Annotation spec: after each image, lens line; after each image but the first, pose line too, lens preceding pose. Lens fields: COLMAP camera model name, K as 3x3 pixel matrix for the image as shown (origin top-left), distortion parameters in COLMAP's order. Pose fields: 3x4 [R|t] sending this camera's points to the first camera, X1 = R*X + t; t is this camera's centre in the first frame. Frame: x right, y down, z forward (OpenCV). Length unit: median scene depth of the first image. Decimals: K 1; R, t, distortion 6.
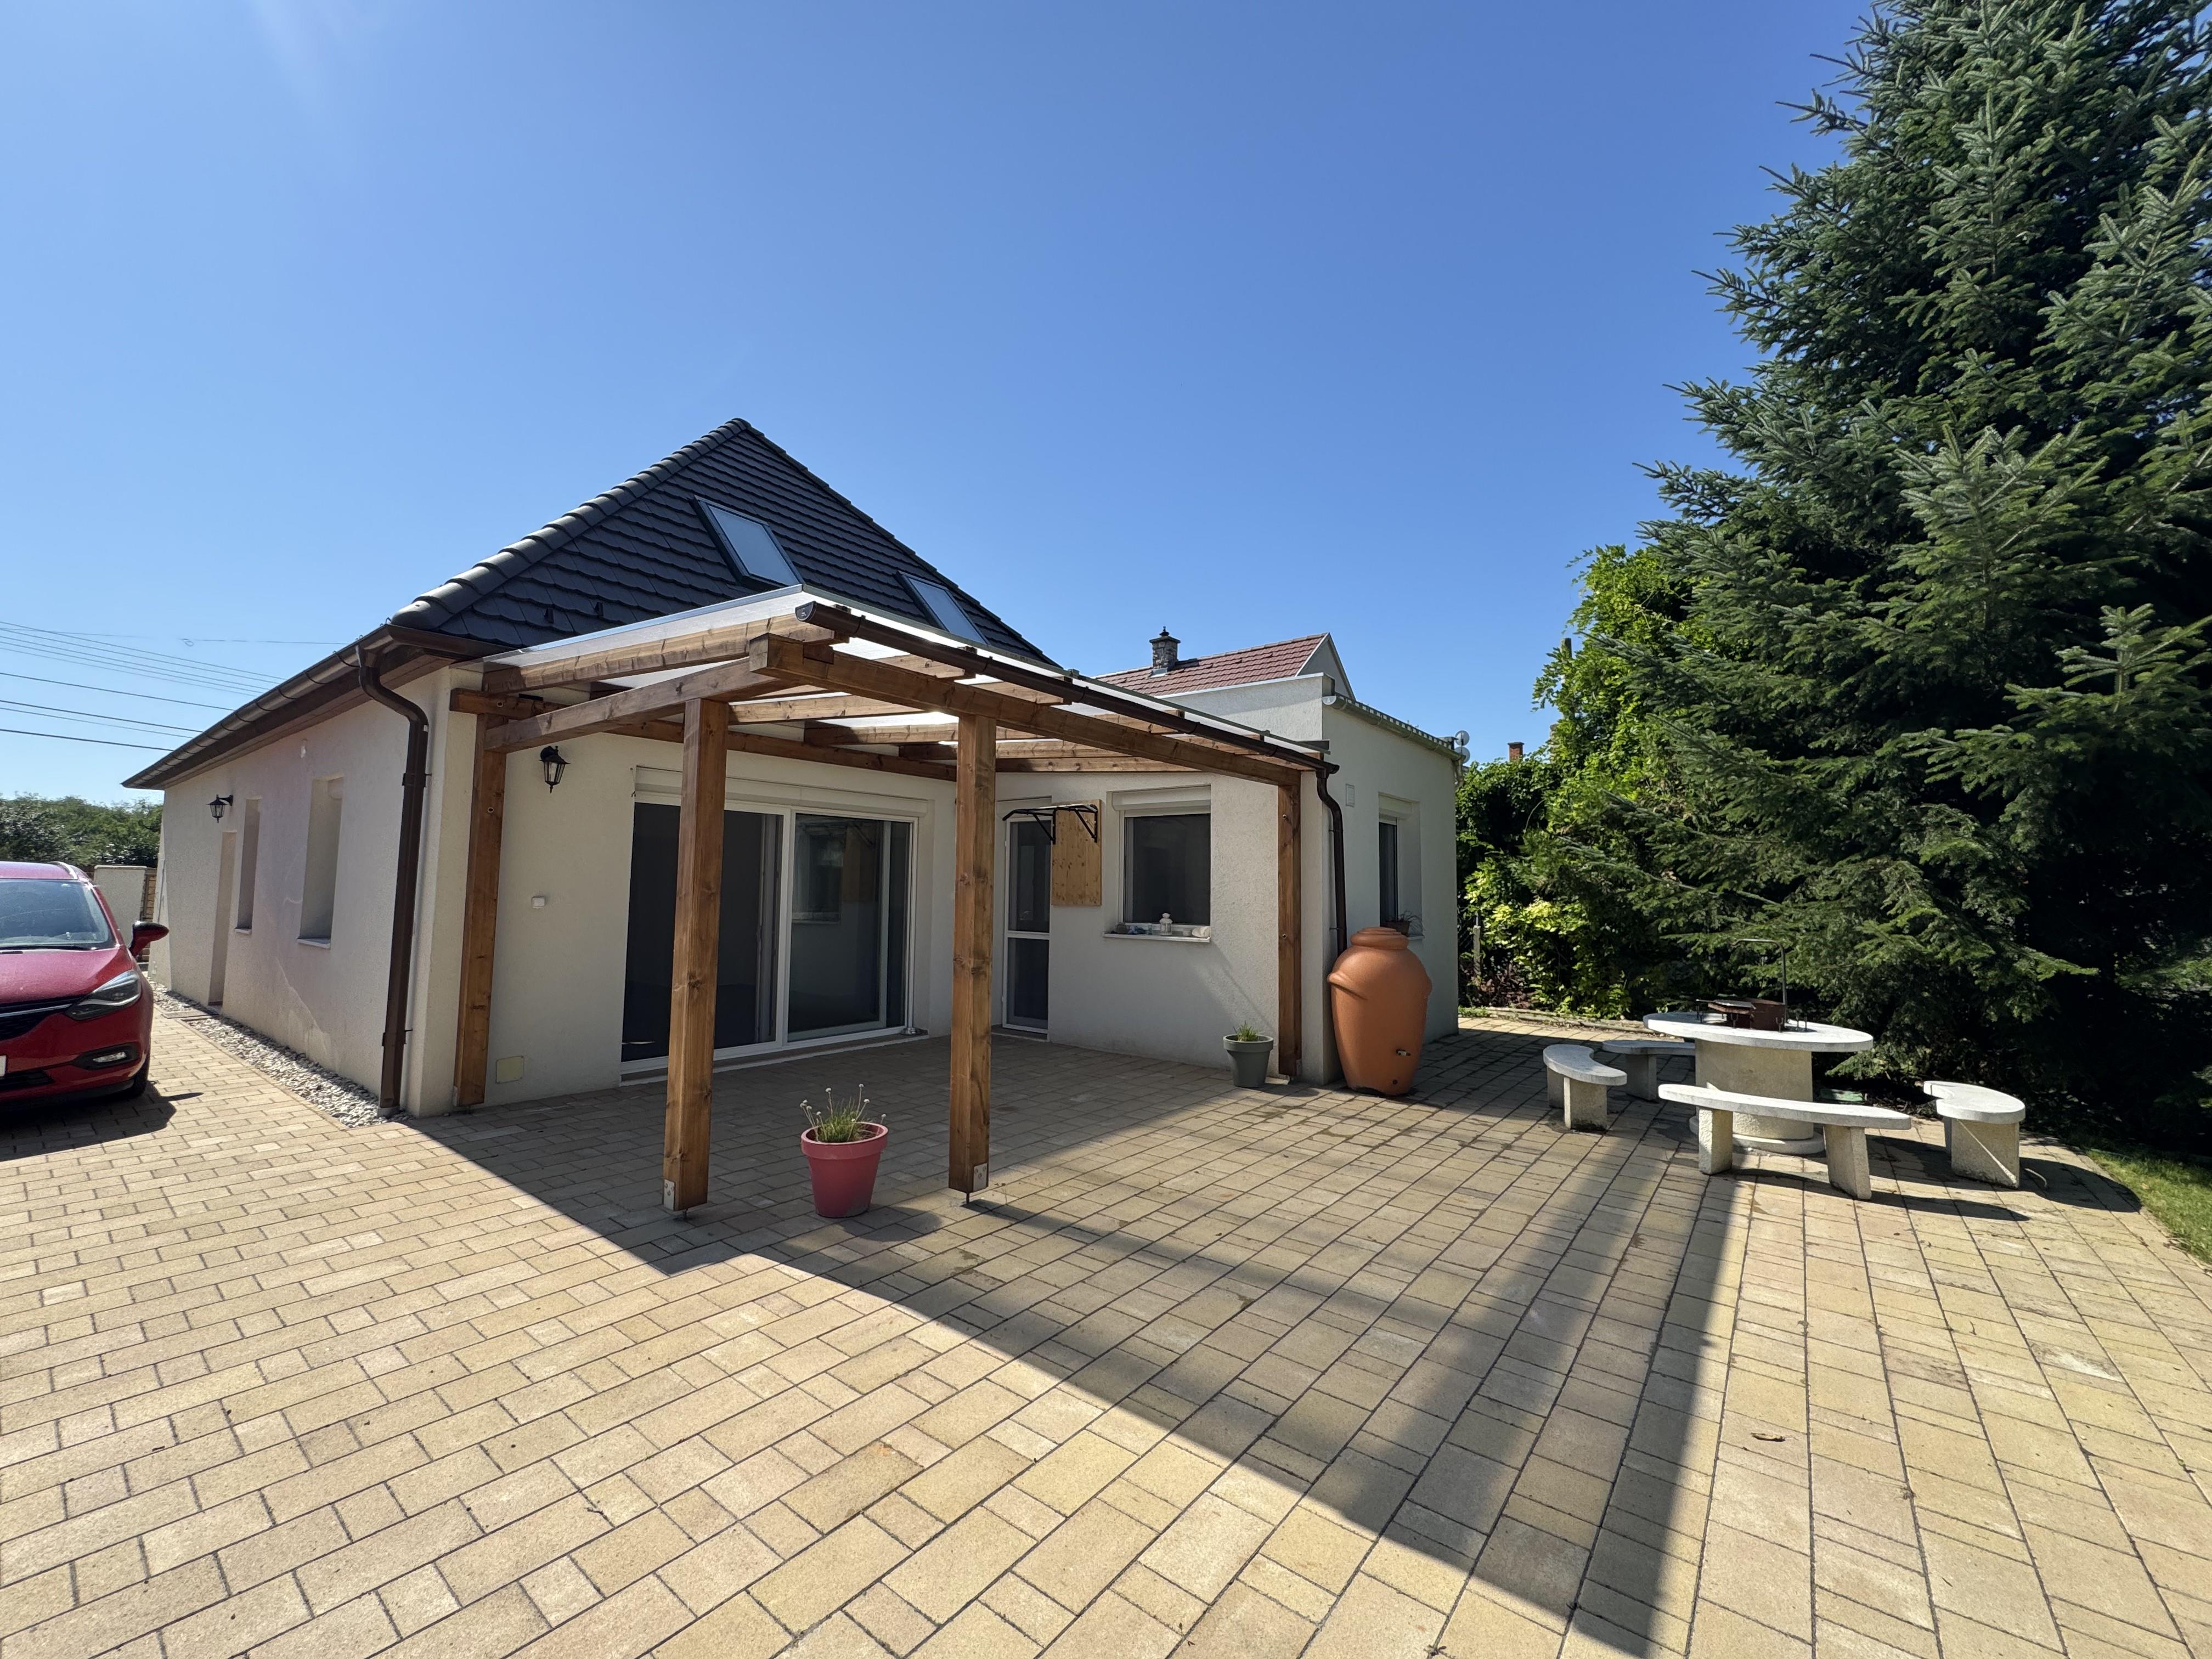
lens RADIAL K [[881.2, 0, 1106.0], [0, 881.2, 829.5], [0, 0, 1]] dist [-0.000419, 0.000001]
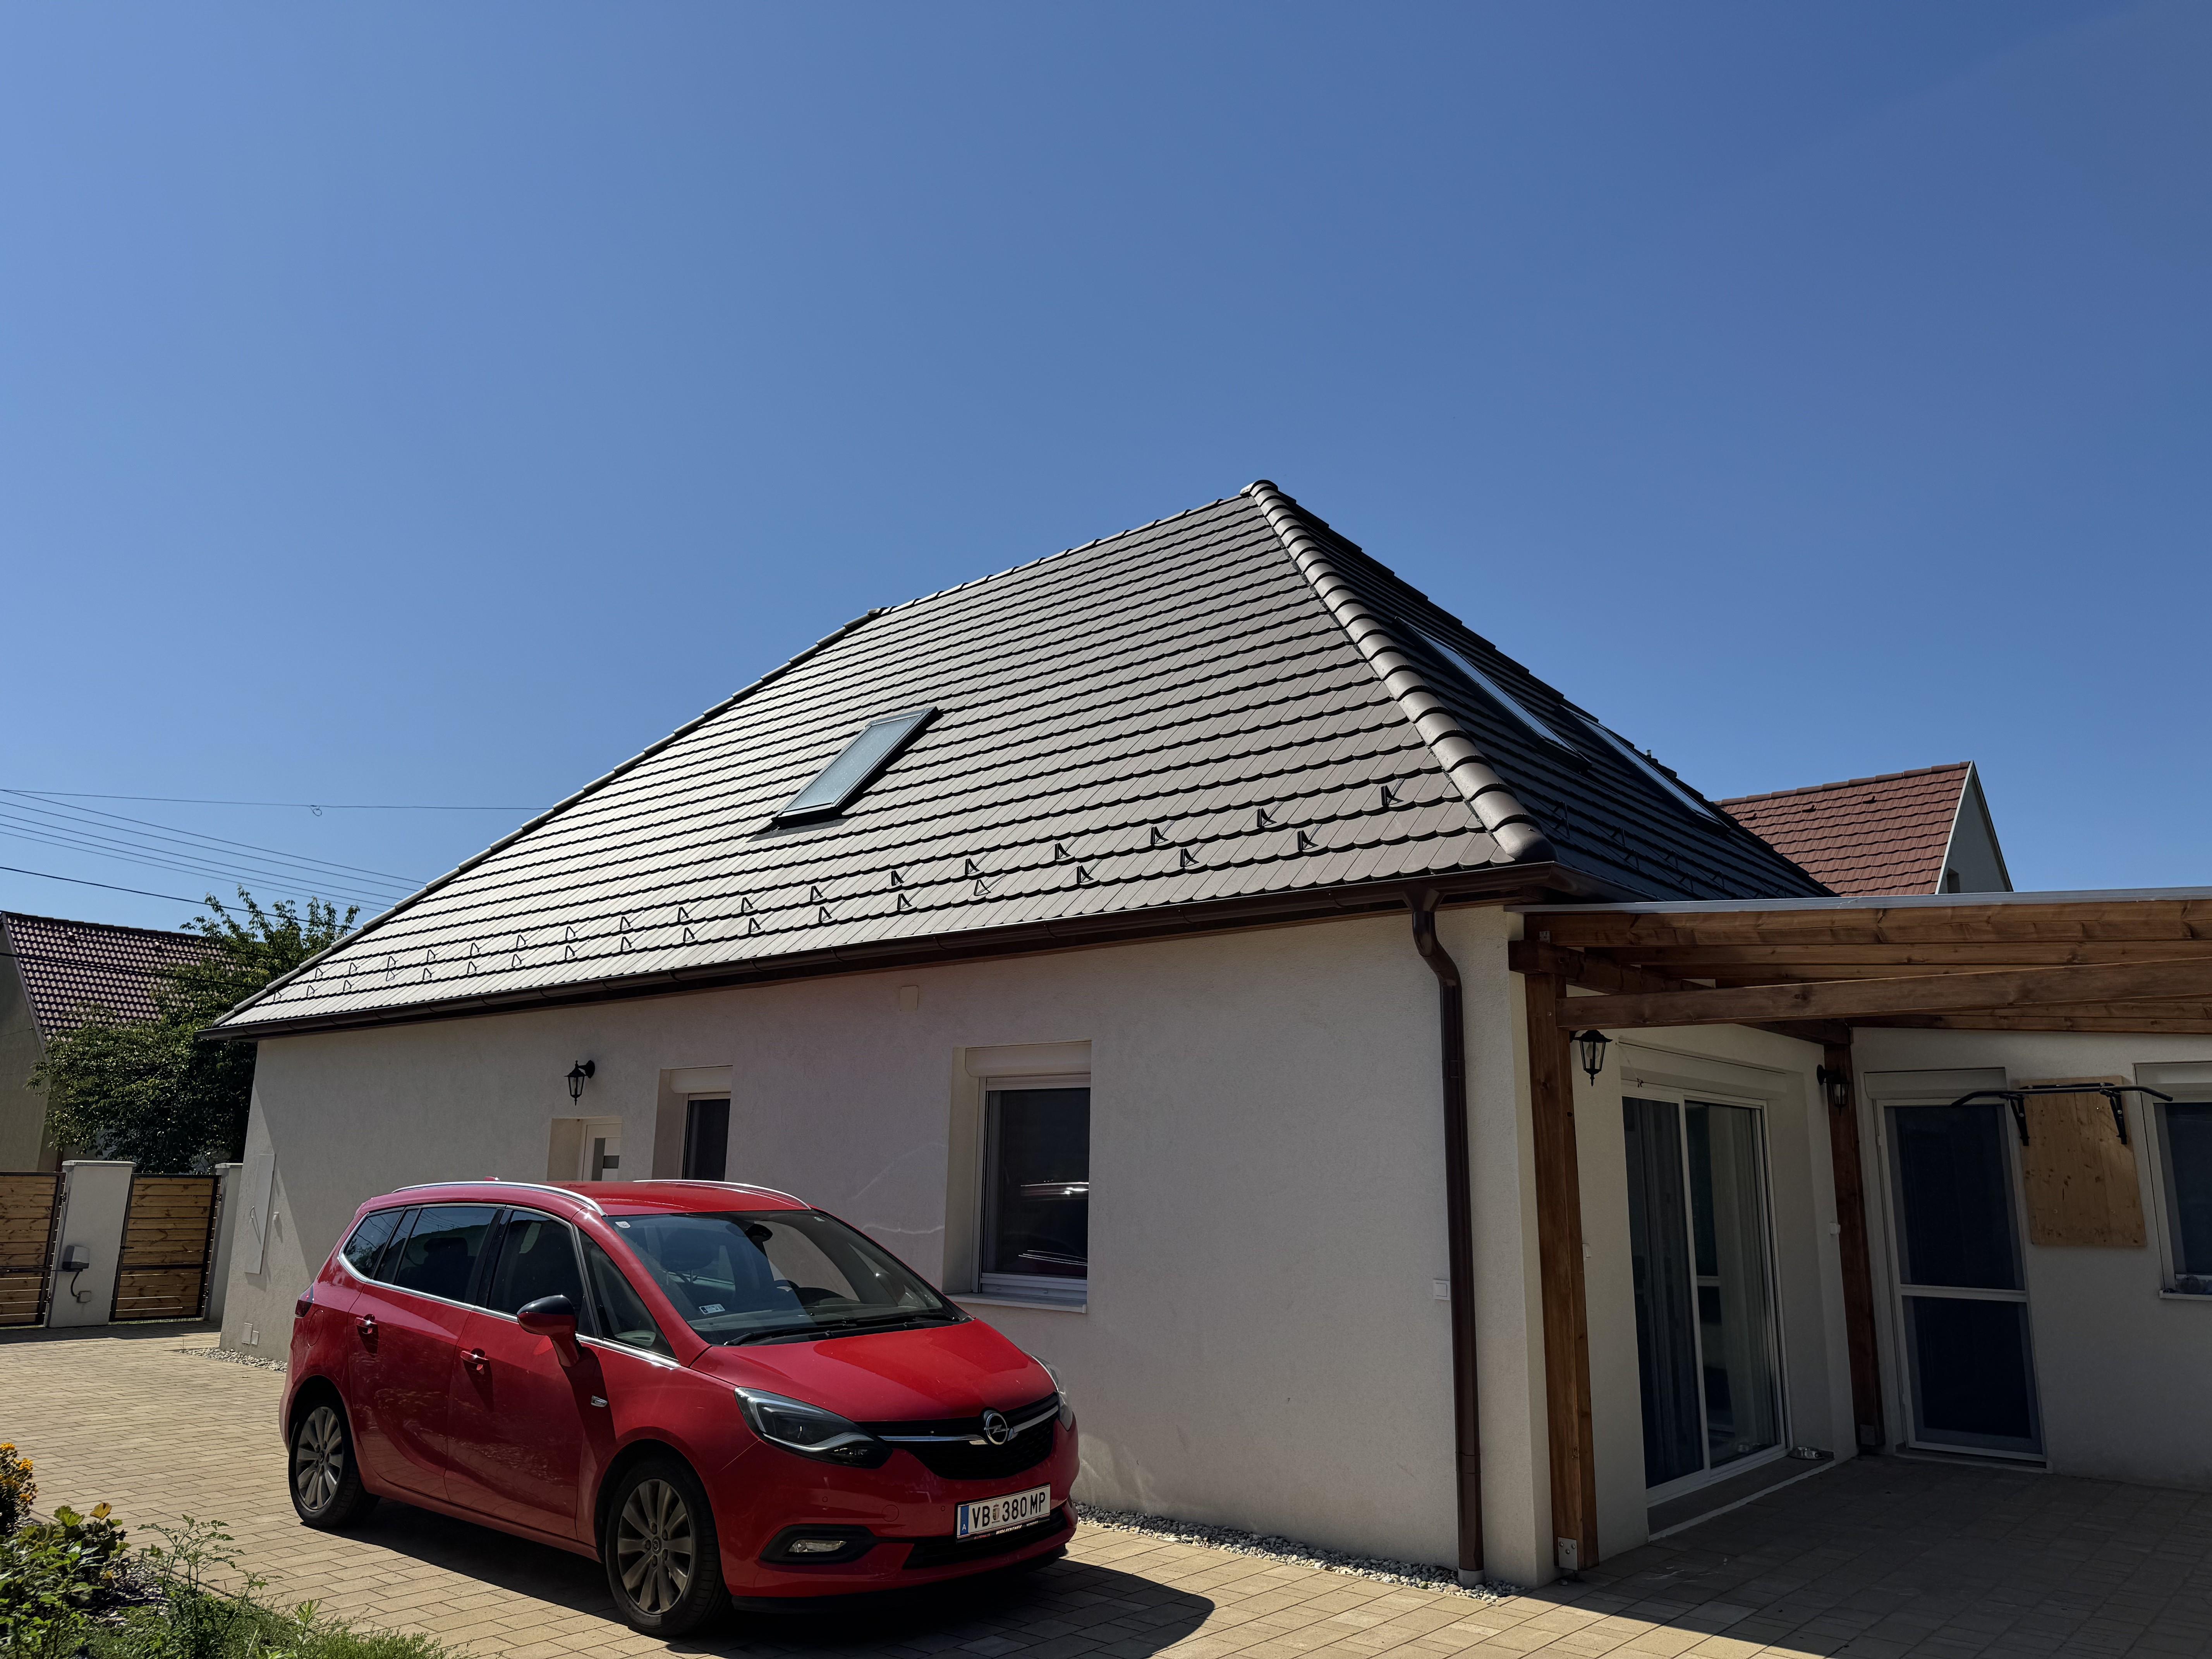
lens RADIAL K [[1547.6, 0, 1115.2], [0, 1547.6, 837.8], [0, 0, 1]] dist [0.058921, -0.069015]
pose [[0.998867, -0.009520, -0.046631, -0.910213], [0.002528, 0.989020, -0.147762, -0.051396], [0.047525, 0.147477, 0.987923, -0.236776]]
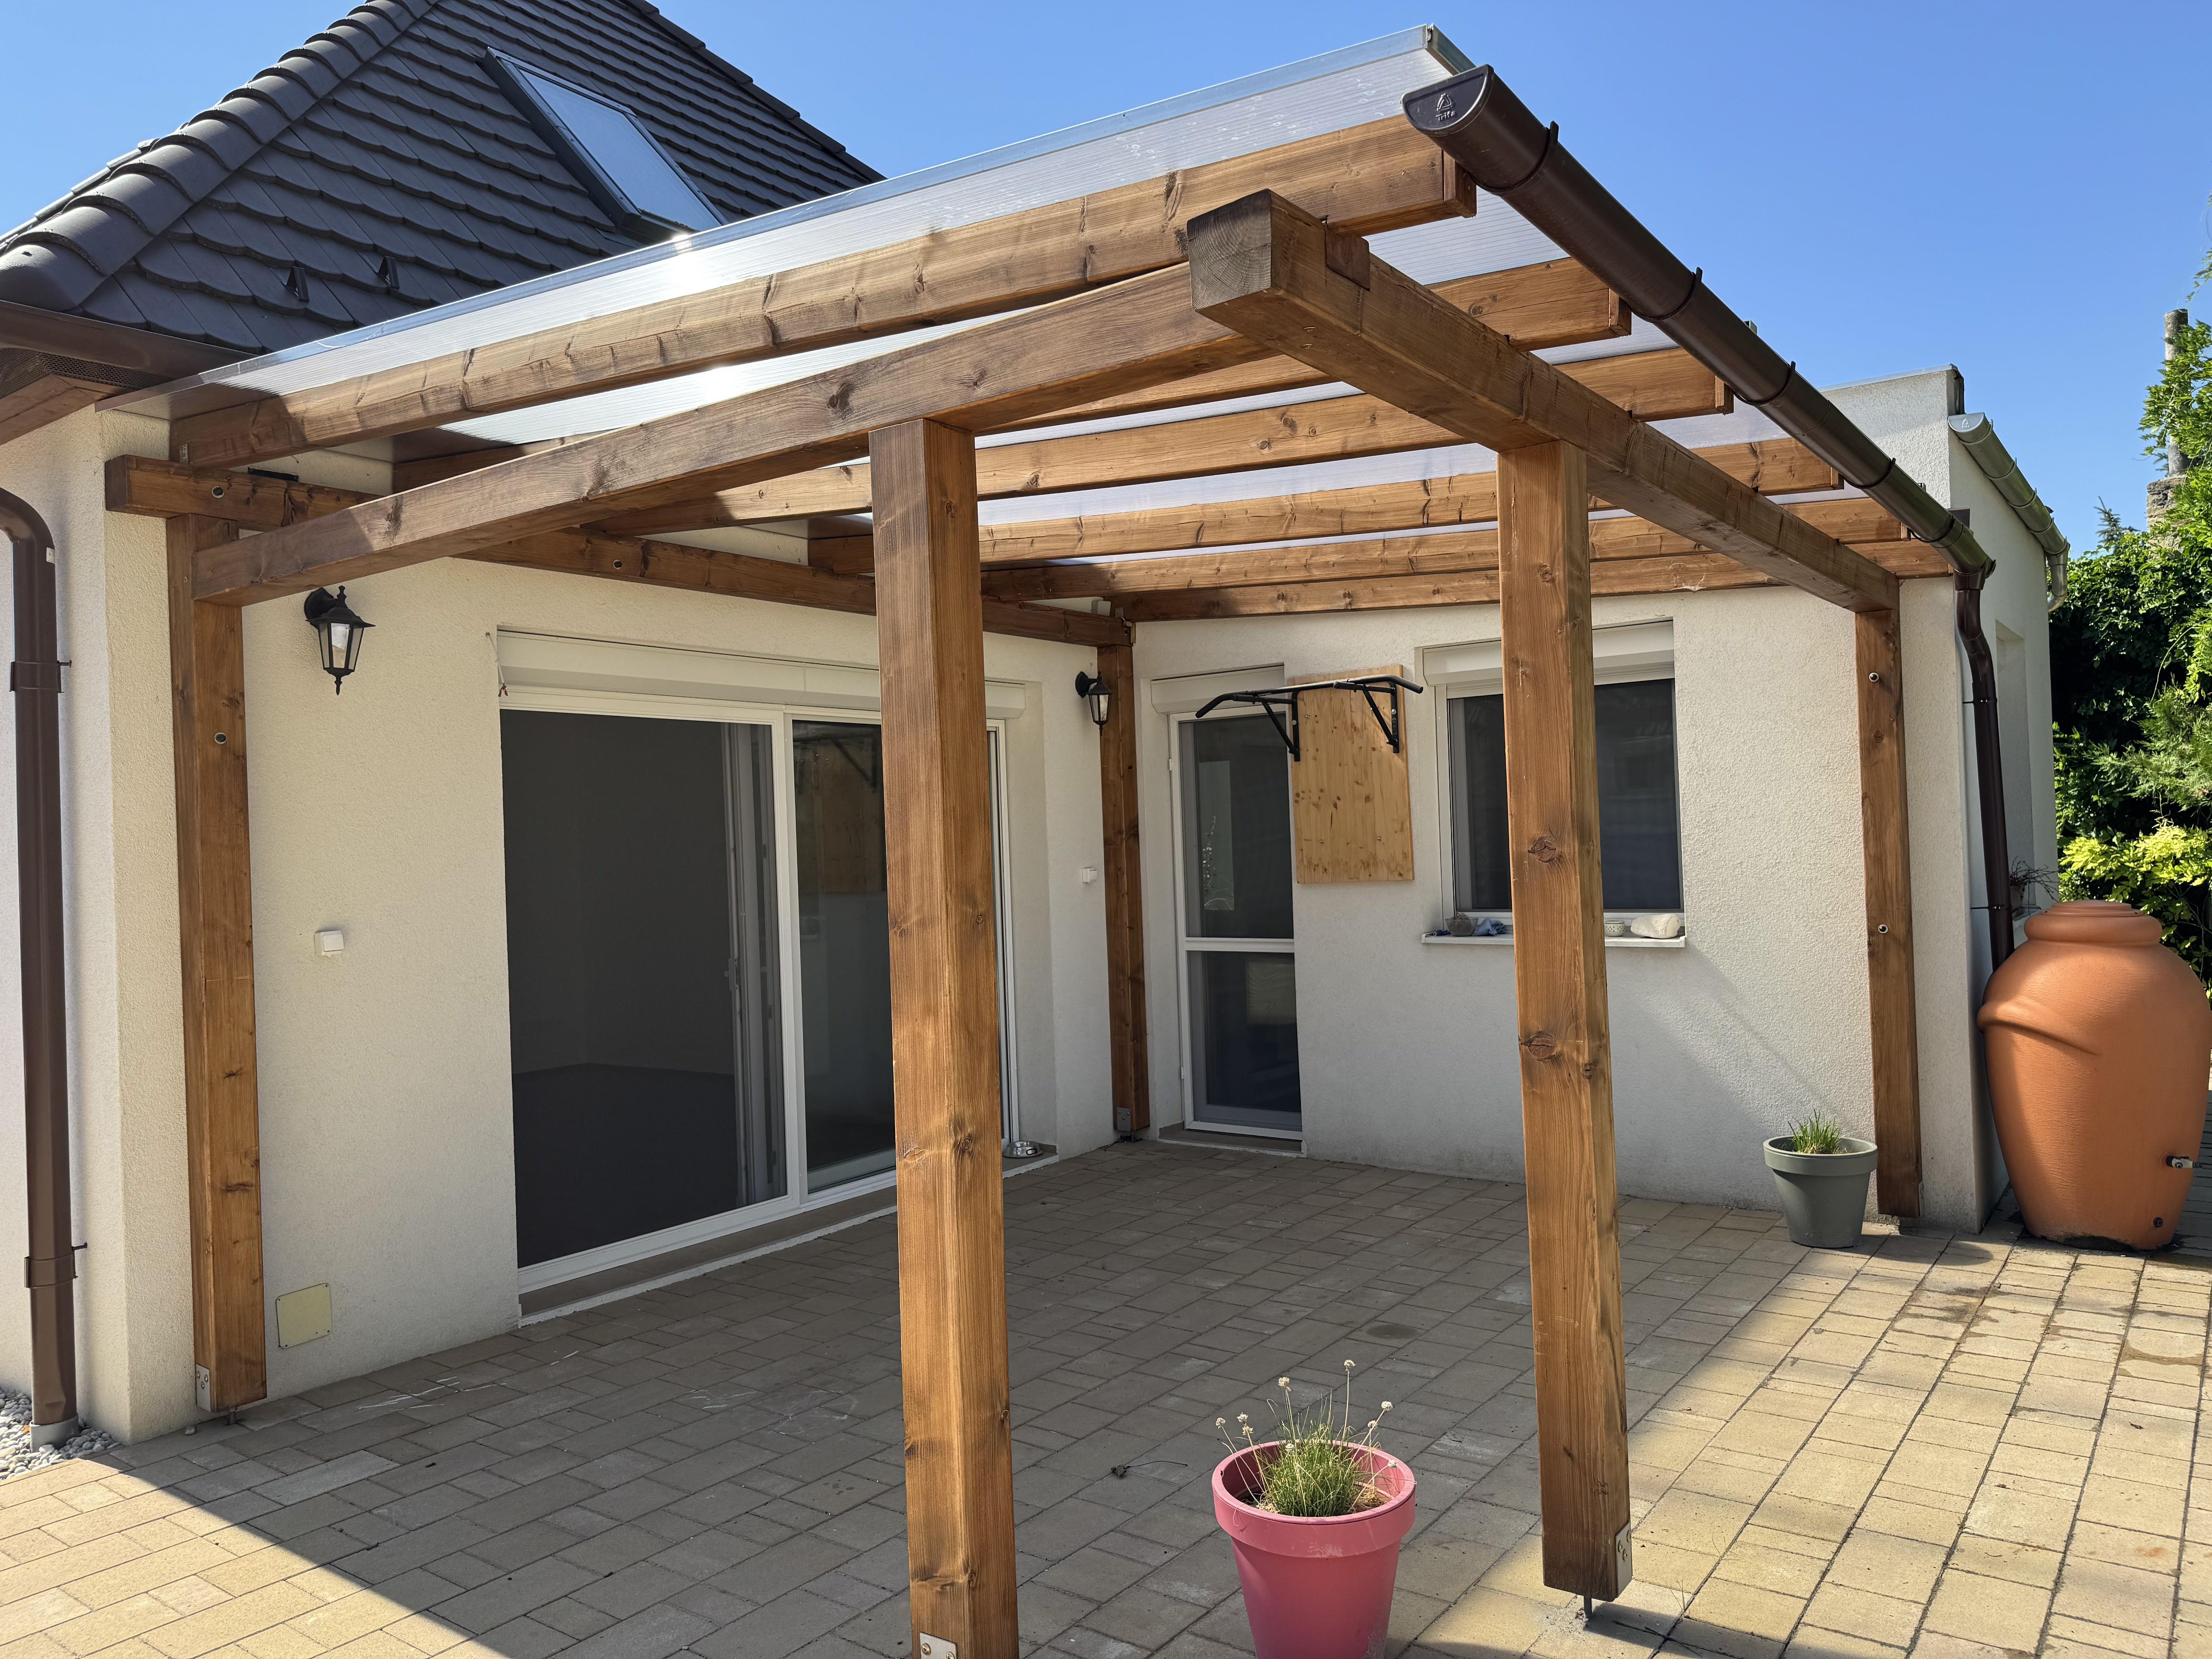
lens RADIAL K [[1547.6, 0, 1115.2], [0, 1547.6, 837.8], [0, 0, 1]] dist [0.058921, -0.069015]
pose [[0.998369, -0.048330, 0.030386, -0.262185], [0.046193, 0.996651, 0.067481, -0.004397], [-0.033545, -0.065967, 0.997258, 0.195660]]
